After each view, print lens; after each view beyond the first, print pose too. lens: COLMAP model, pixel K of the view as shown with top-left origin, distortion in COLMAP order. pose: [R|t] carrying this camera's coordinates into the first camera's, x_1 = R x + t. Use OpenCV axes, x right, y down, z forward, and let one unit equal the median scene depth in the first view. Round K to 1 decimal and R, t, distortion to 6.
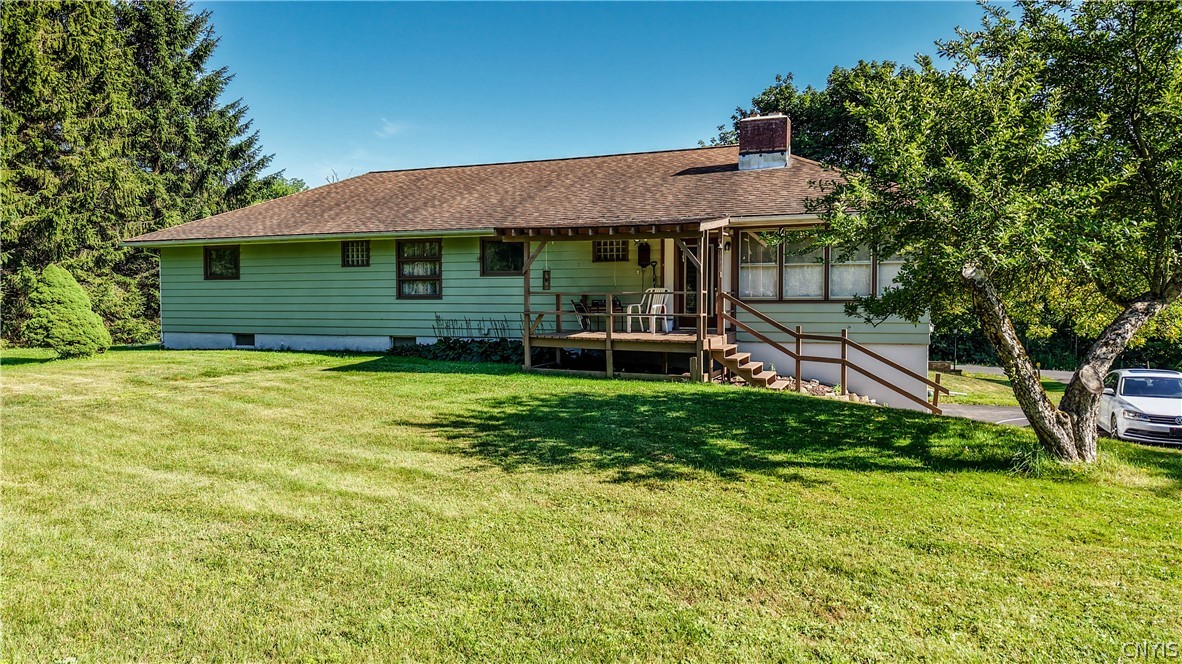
lens RADIAL K [[799.9, 0, 591.0], [0, 799.9, 332.0], [0, 0, 1]] dist [0.002491, -0.000263]
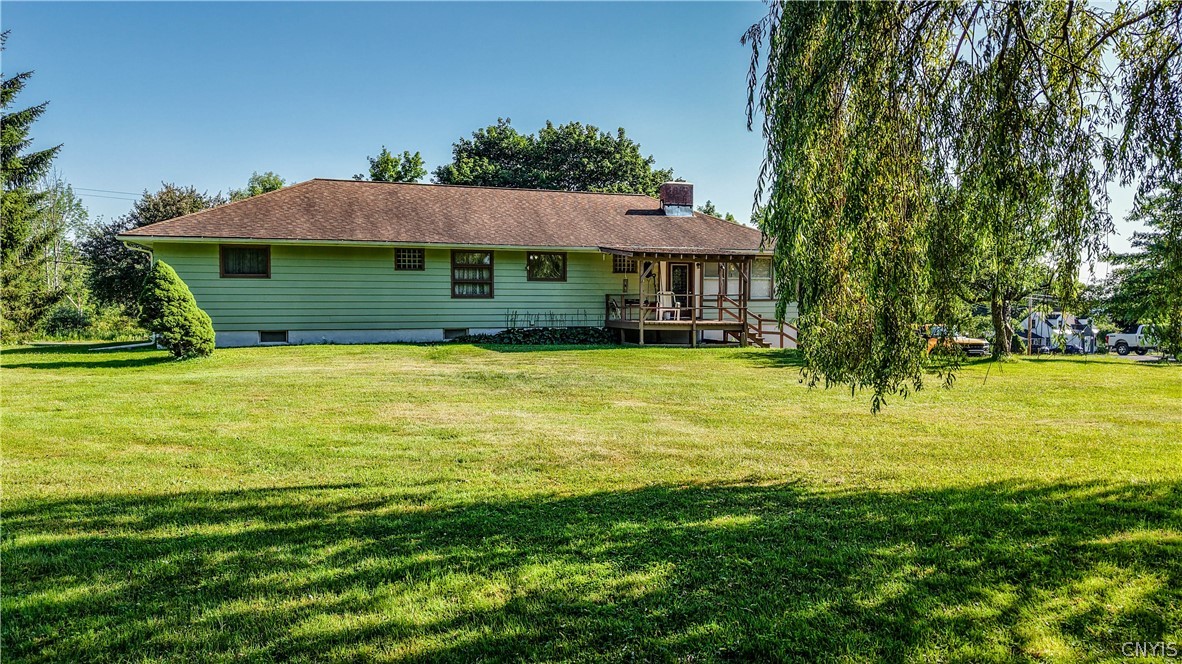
lens RADIAL K [[790.2, 0, 591.0], [0, 790.2, 332.0], [0, 0, 1]] dist [0.128442, -0.000357]
pose [[0.767230, -0.024971, 0.640886, -0.863376], [0.024583, 0.999652, 0.009521, 0.004441], [-0.640901, 0.008450, 0.767577, -0.071629]]
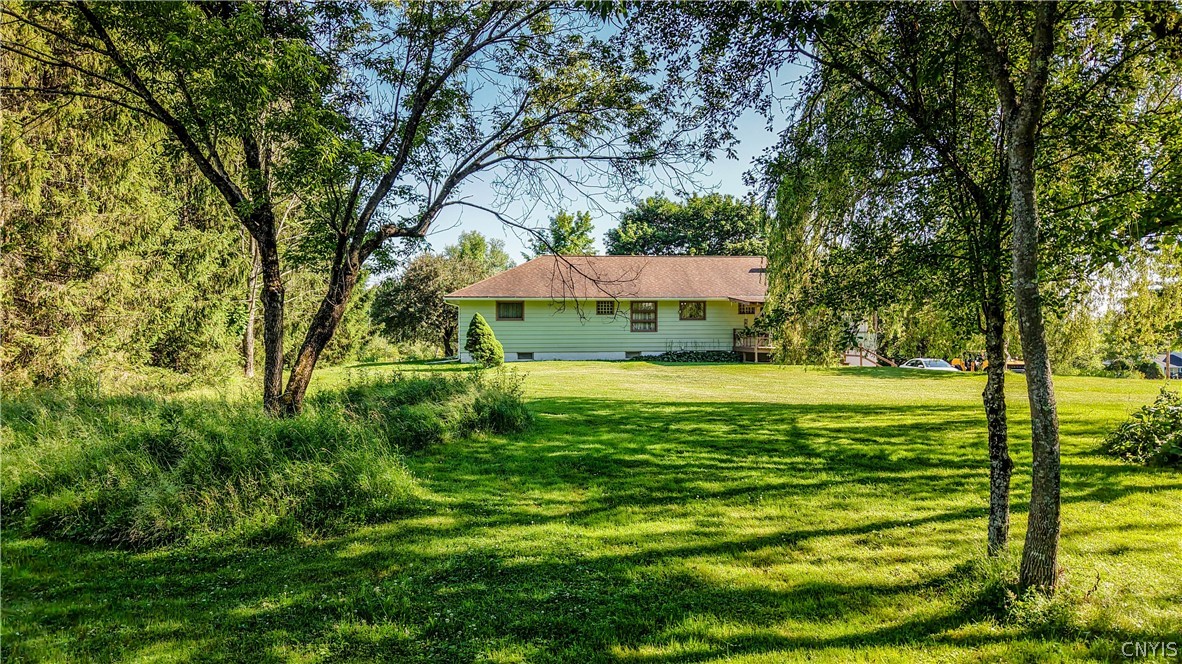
lens RADIAL K [[790.2, 0, 591.0], [0, 790.2, 332.0], [0, 0, 1]] dist [0.128442, -0.000357]
pose [[0.871082, -0.004285, 0.491119, -1.253267], [0.021521, 0.999335, -0.029452, 0.012389], [-0.490666, 0.036224, 0.870594, -0.593828]]
